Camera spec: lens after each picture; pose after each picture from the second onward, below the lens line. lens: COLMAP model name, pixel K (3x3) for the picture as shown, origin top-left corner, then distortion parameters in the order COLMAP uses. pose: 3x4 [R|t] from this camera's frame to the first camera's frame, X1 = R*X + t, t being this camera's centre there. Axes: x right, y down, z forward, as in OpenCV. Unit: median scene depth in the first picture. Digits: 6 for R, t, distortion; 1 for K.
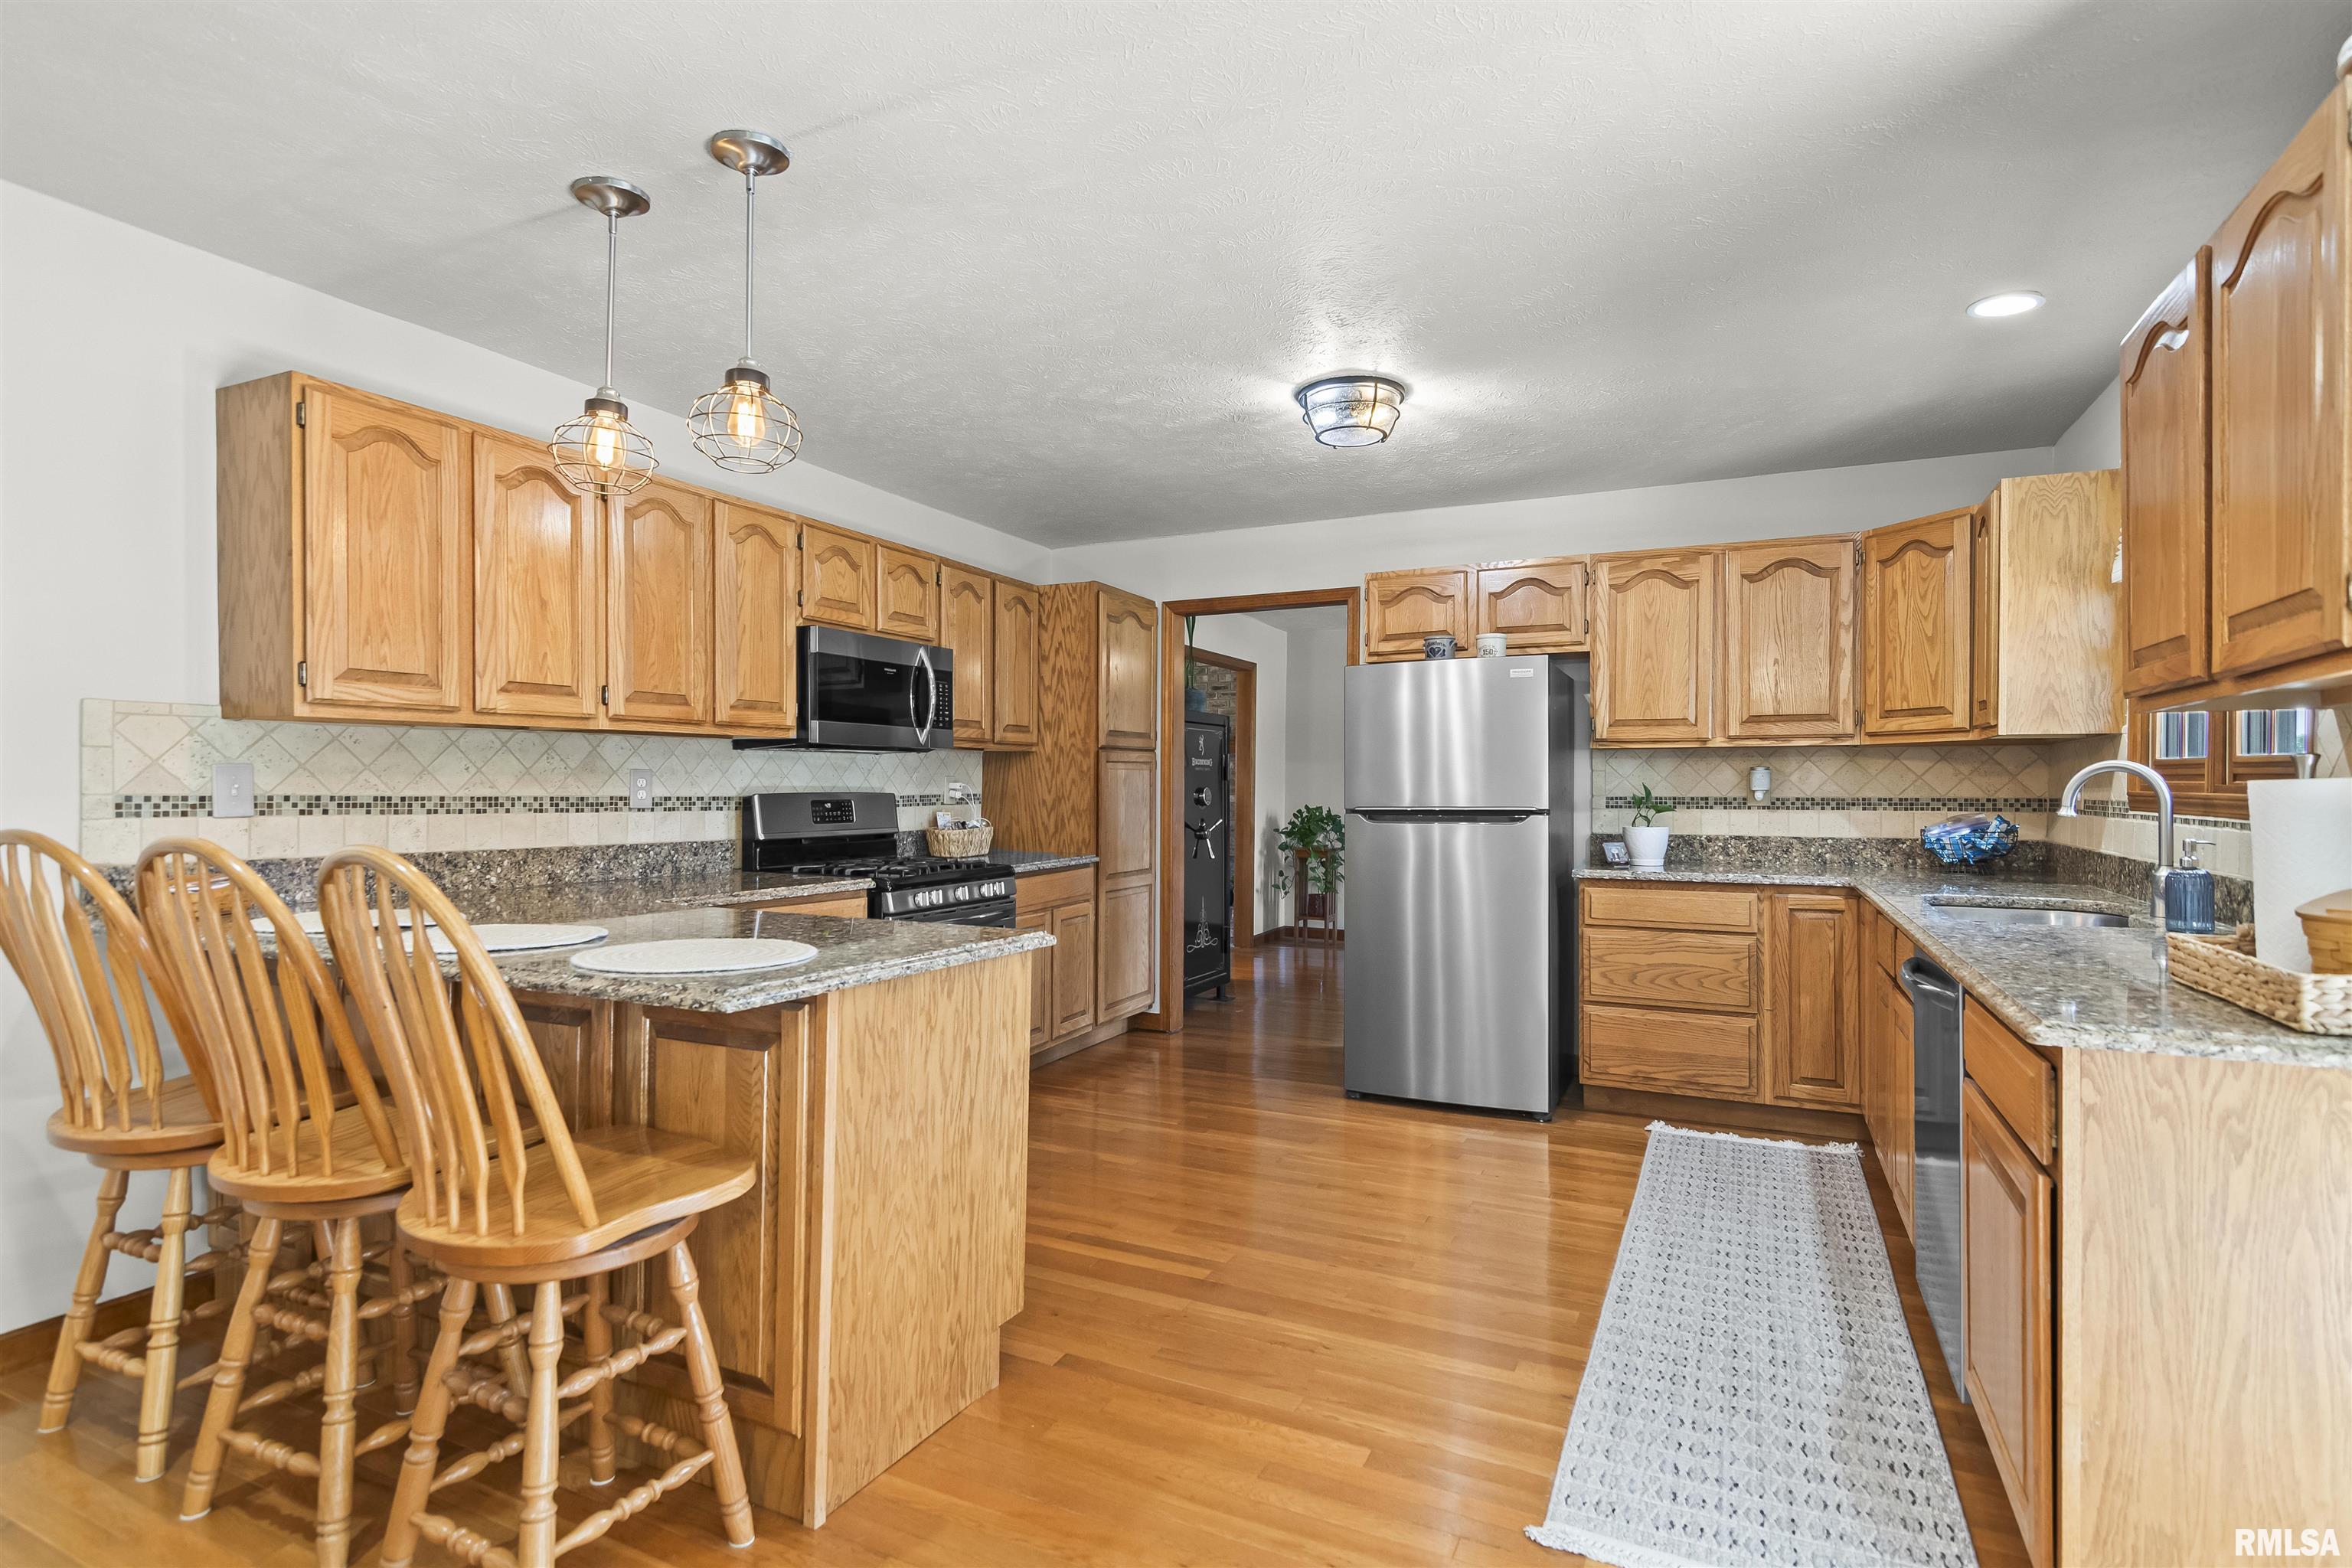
lens RADIAL K [[1166.8, 0, 1177.2], [0, 1166.8, 786.2], [0, 0, 1]] dist [0.007158, -0.000803]
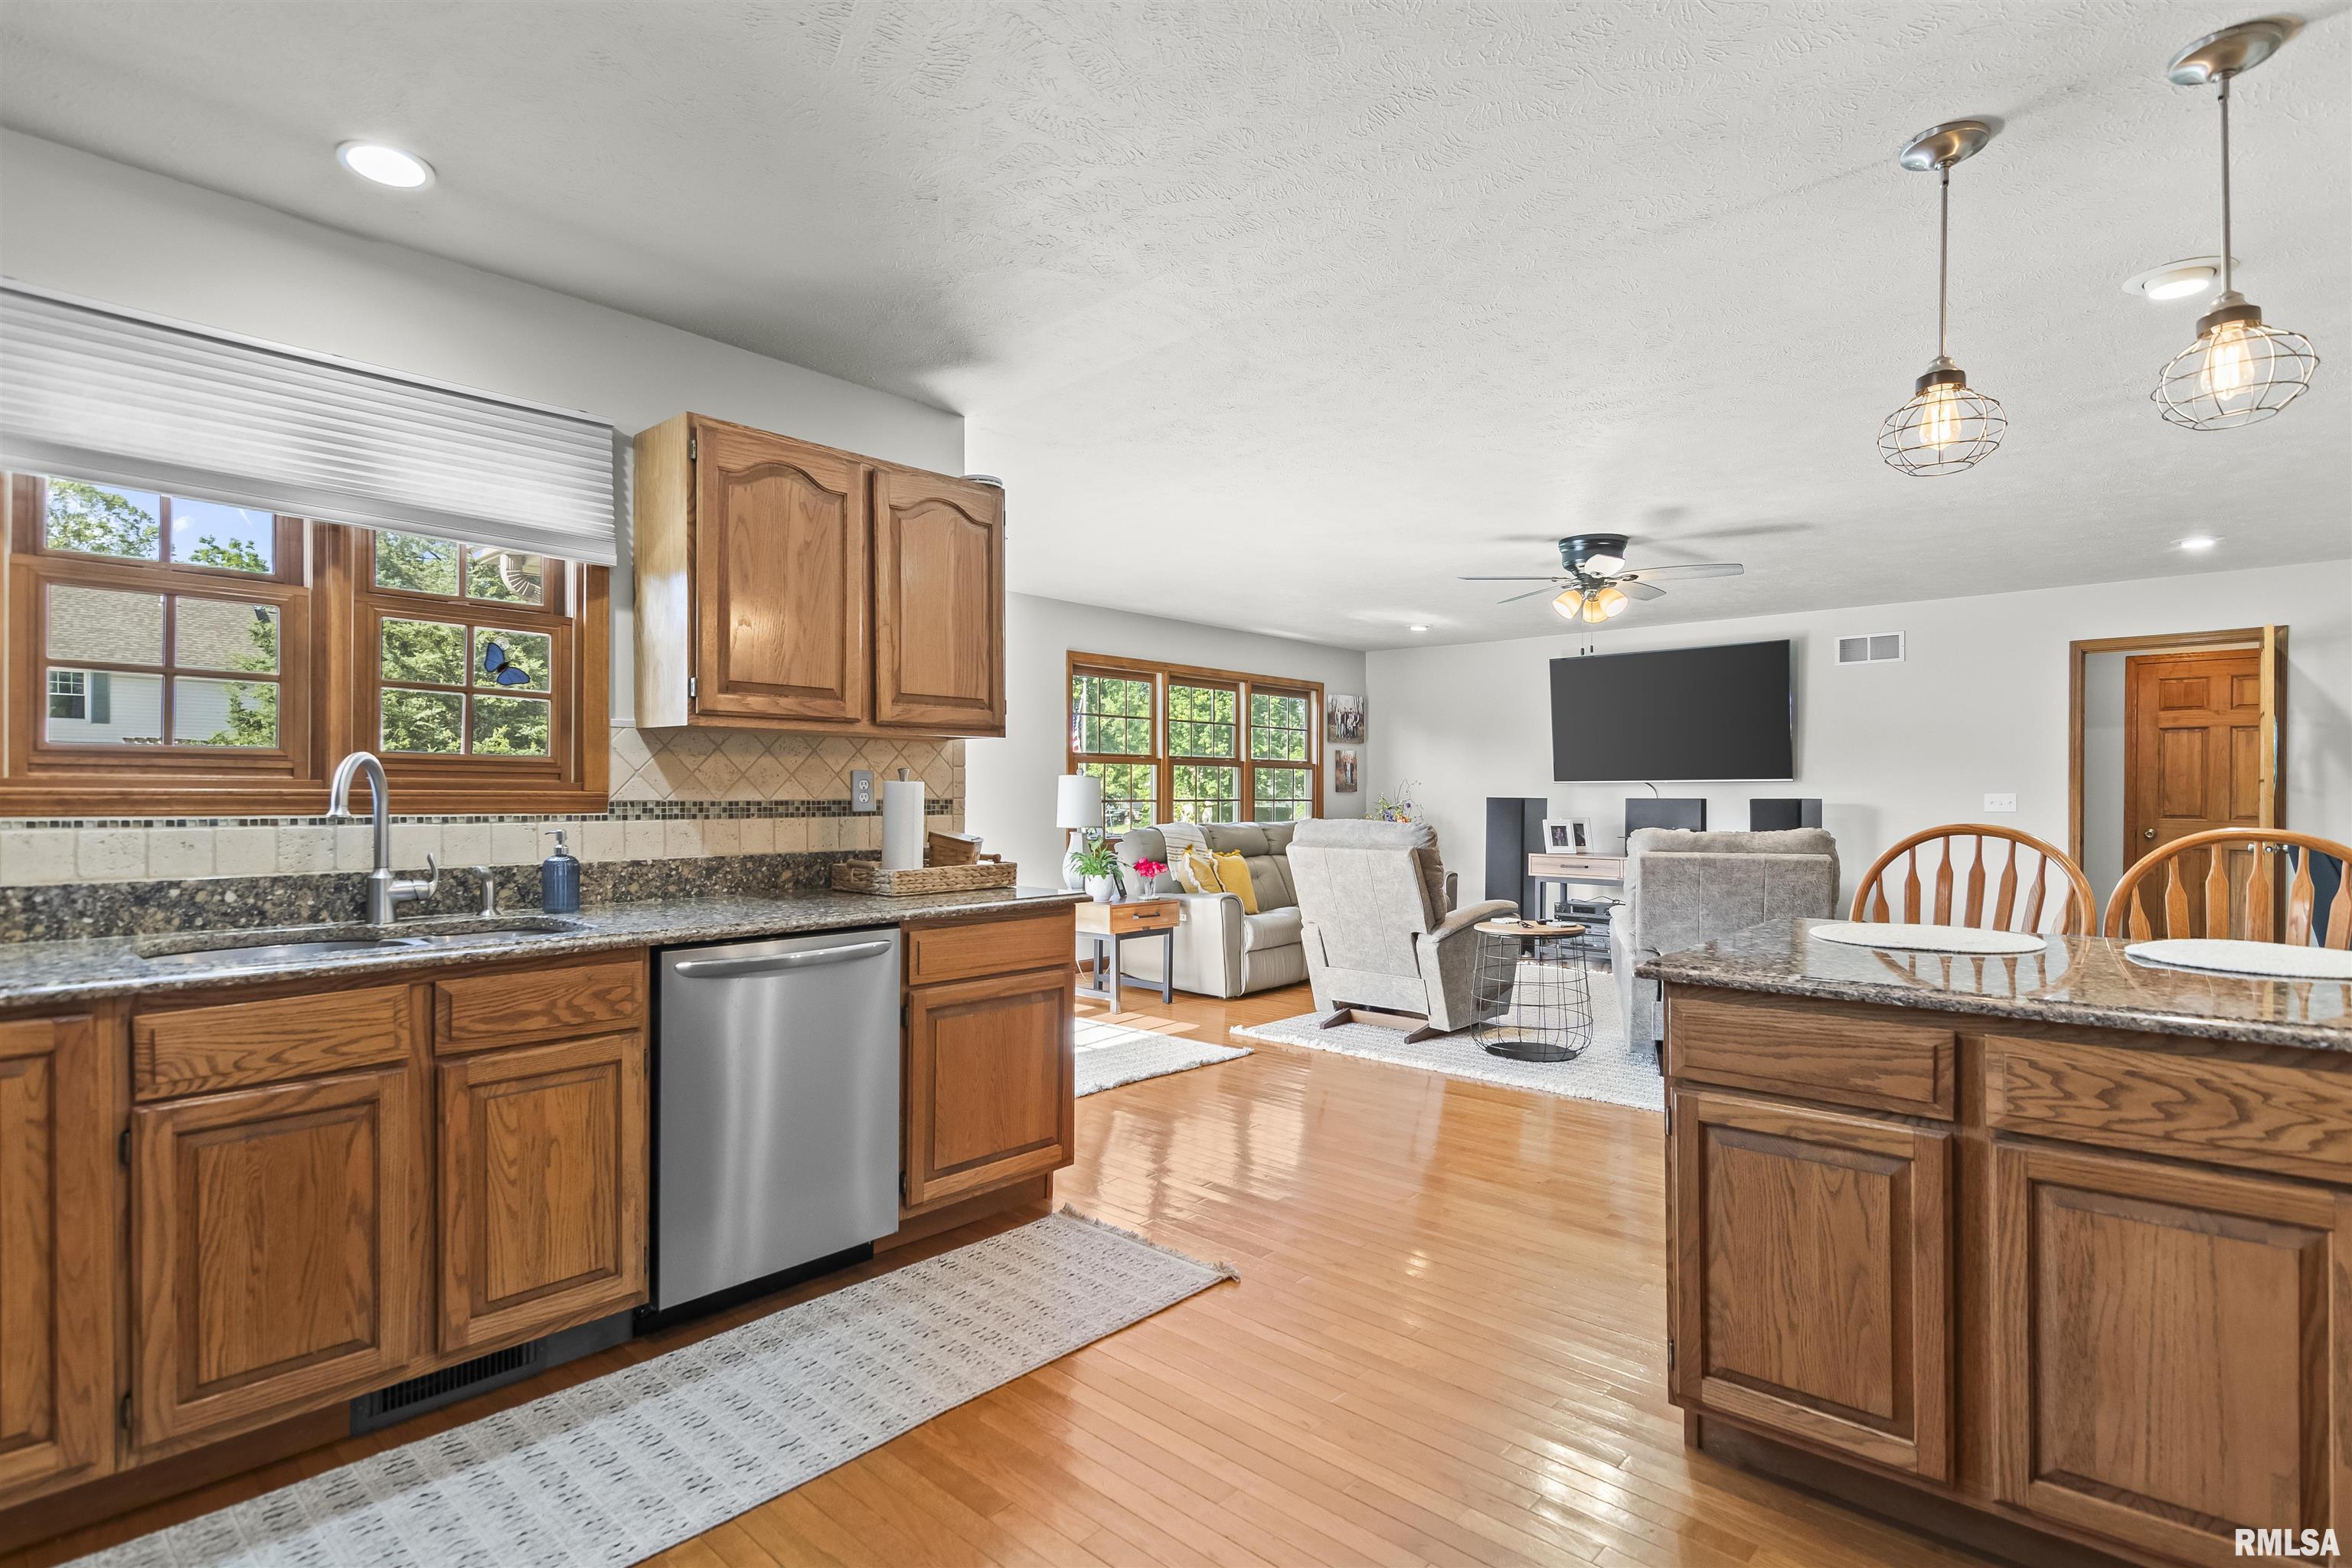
lens RADIAL K [[1166.8, 0, 1174.4], [0, 1166.8, 799.1], [0, 0, 1]] dist [0.007158, -0.000803]
pose [[-0.963503, -0.009347, 0.267534, -0.012257], [-0.006404, 0.999909, 0.011871, -0.001394], [-0.267620, 0.009725, -0.963475, 1.314072]]
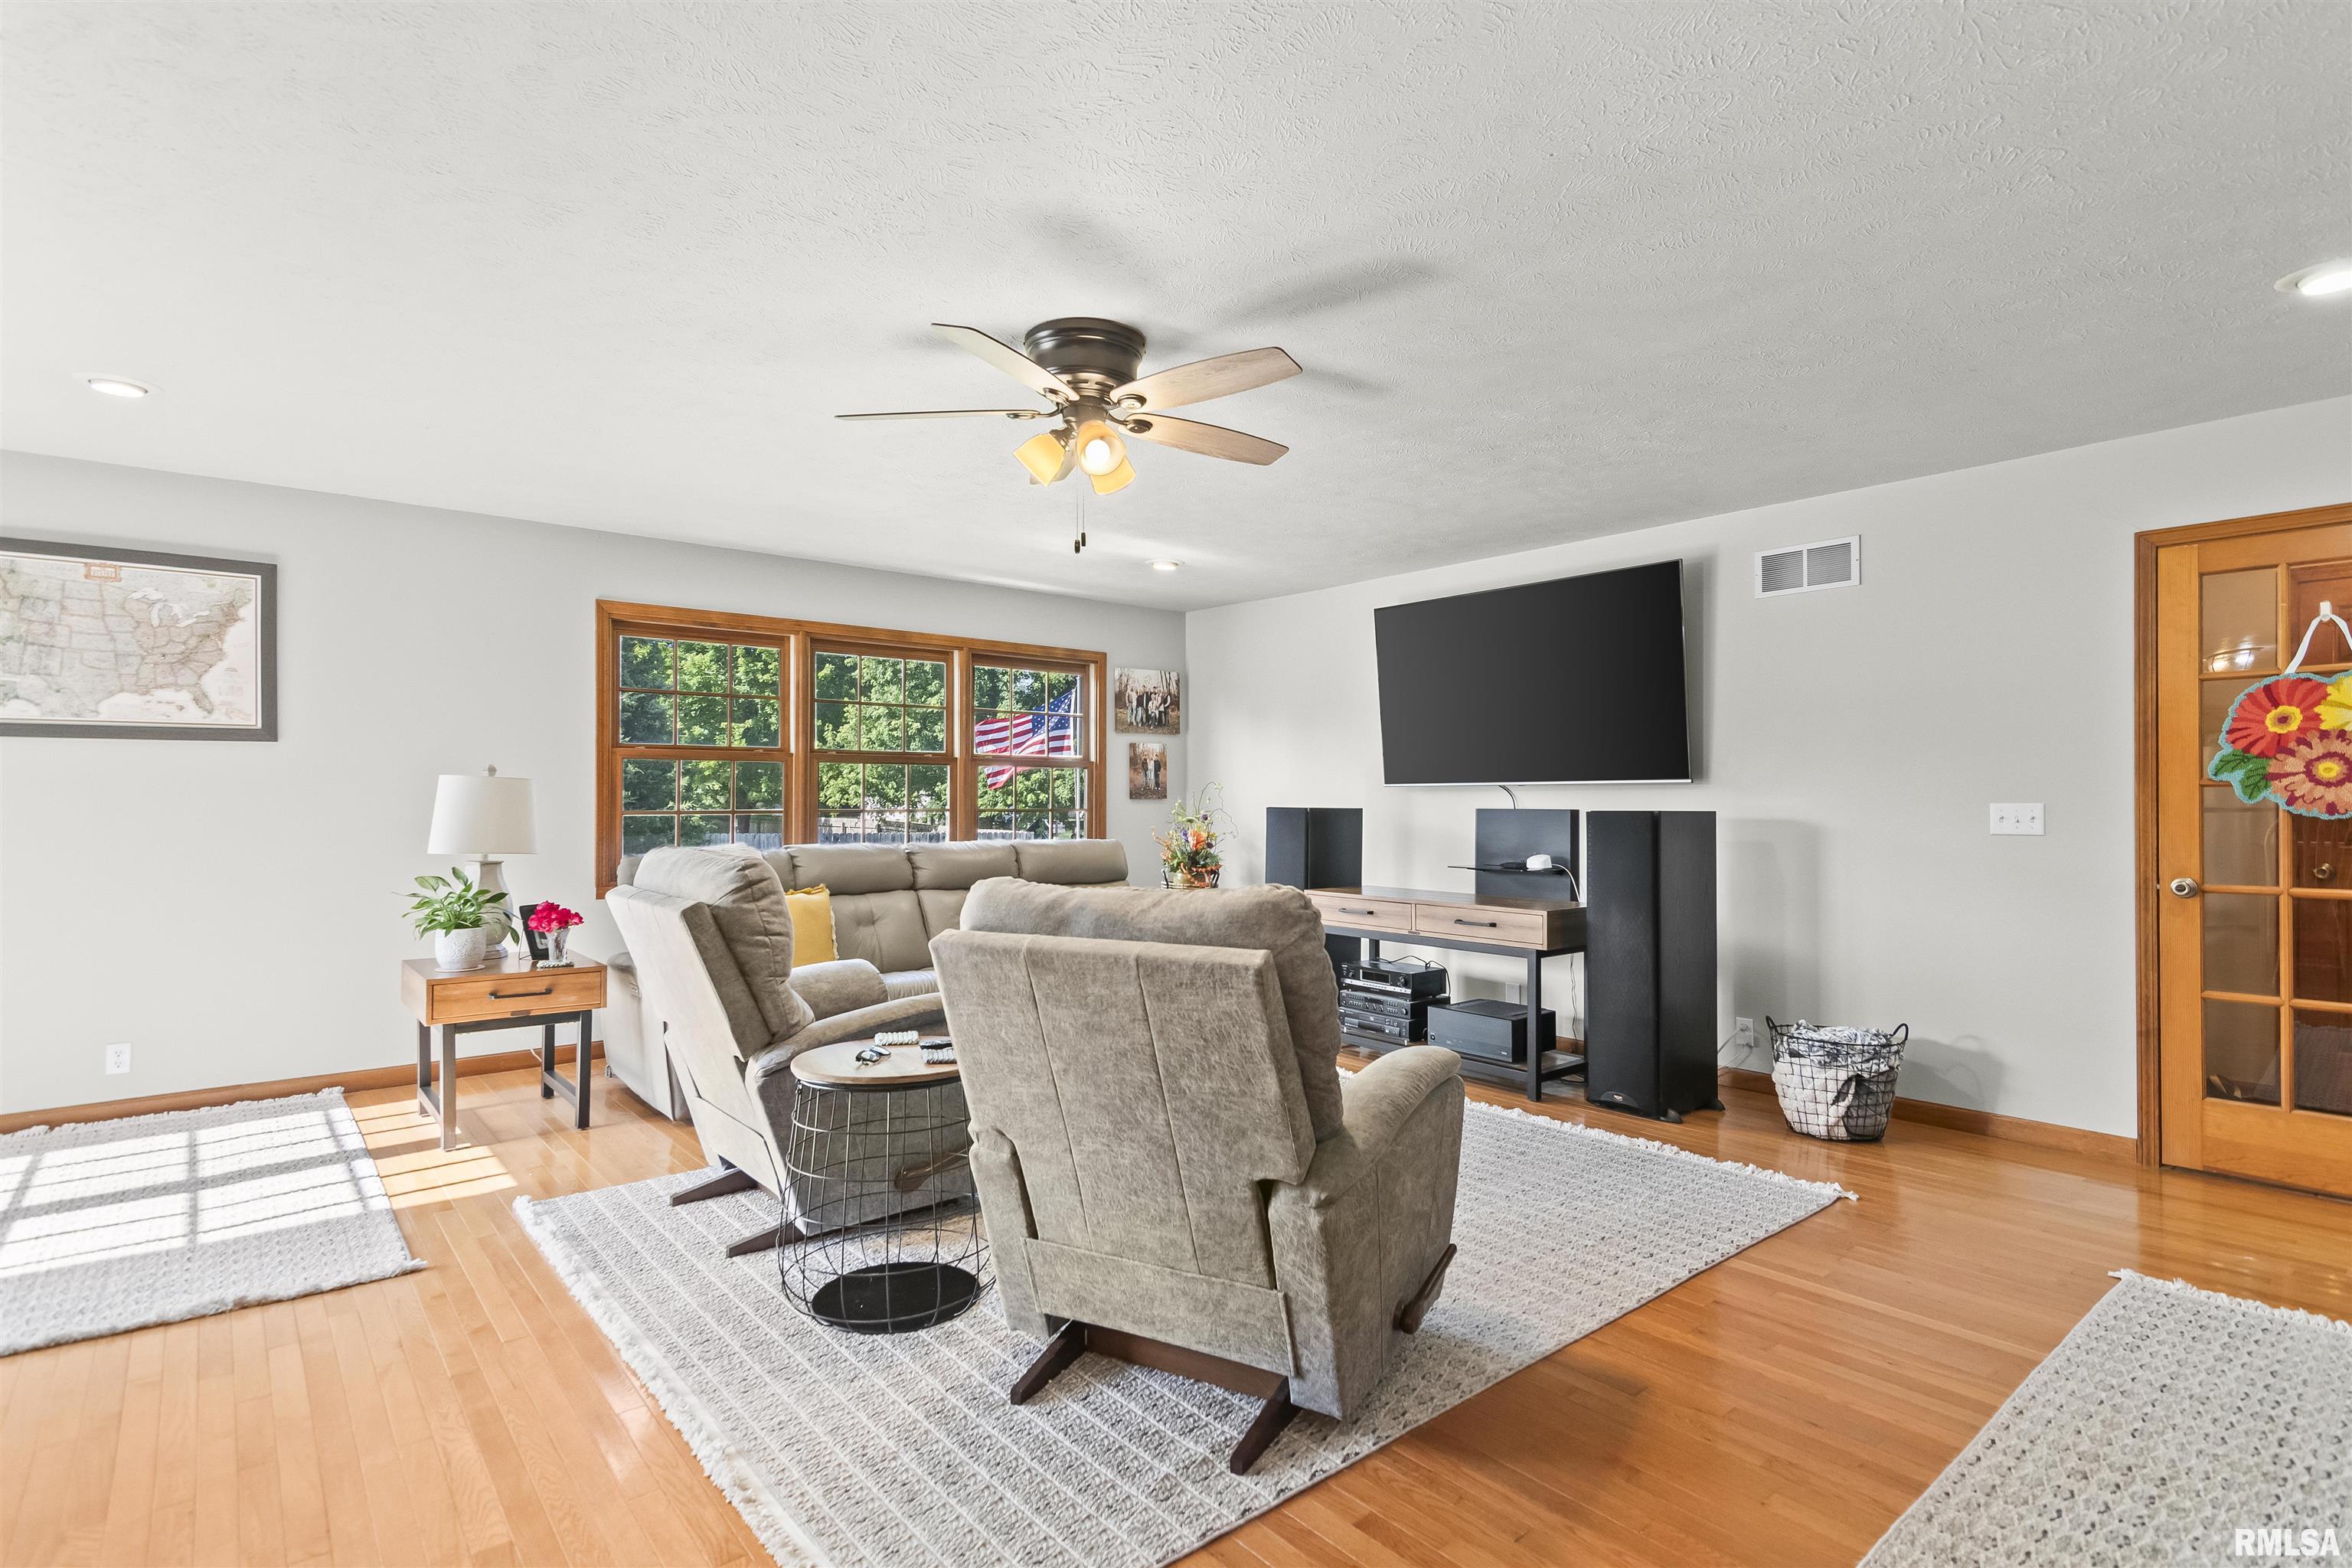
lens RADIAL K [[1166.8, 0, 1181.6], [0, 1166.8, 780.2], [0, 0, 1]] dist [0.007158, -0.000803]
pose [[-0.916120, -0.001737, 0.400901, -0.548062], [-0.005366, 0.999954, -0.007928, -0.005158], [-0.400869, -0.009414, -0.916087, 0.395870]]
